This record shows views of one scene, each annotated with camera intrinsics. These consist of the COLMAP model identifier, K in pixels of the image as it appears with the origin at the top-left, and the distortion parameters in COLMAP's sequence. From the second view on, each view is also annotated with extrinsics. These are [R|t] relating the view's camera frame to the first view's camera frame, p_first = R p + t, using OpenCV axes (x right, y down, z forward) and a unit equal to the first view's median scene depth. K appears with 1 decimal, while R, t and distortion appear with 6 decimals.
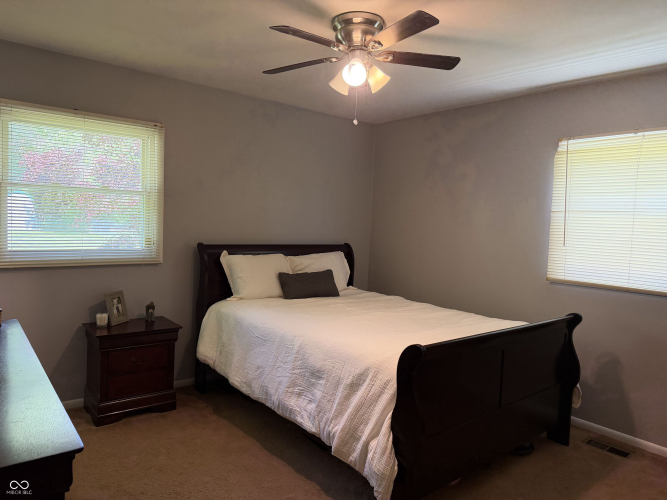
lens RADIAL K [[465.2, 0, 333.5], [0, 465.2, 250.0], [0, 0, 1]] dist [0.025144, -0.005410]
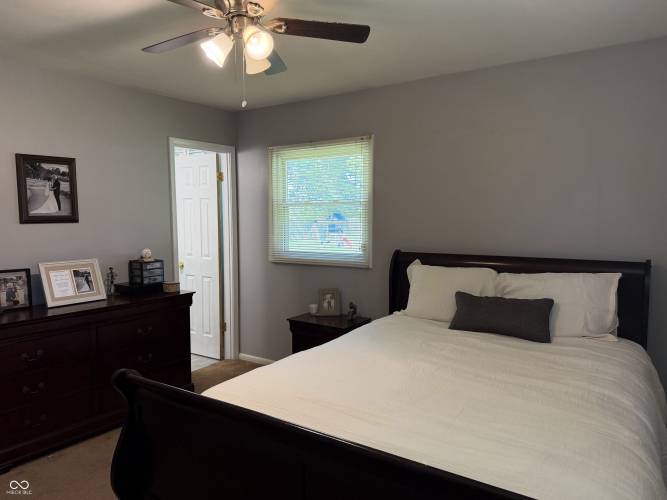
lens RADIAL K [[465.2, 0, 333.5], [0, 465.2, 250.0], [0, 0, 1]] dist [0.025144, -0.005410]
pose [[0.276442, 0.040199, -0.960190, 0.584814], [-0.030994, 0.998978, 0.032899, -0.041661], [0.960531, 0.020666, 0.277405, 0.597616]]
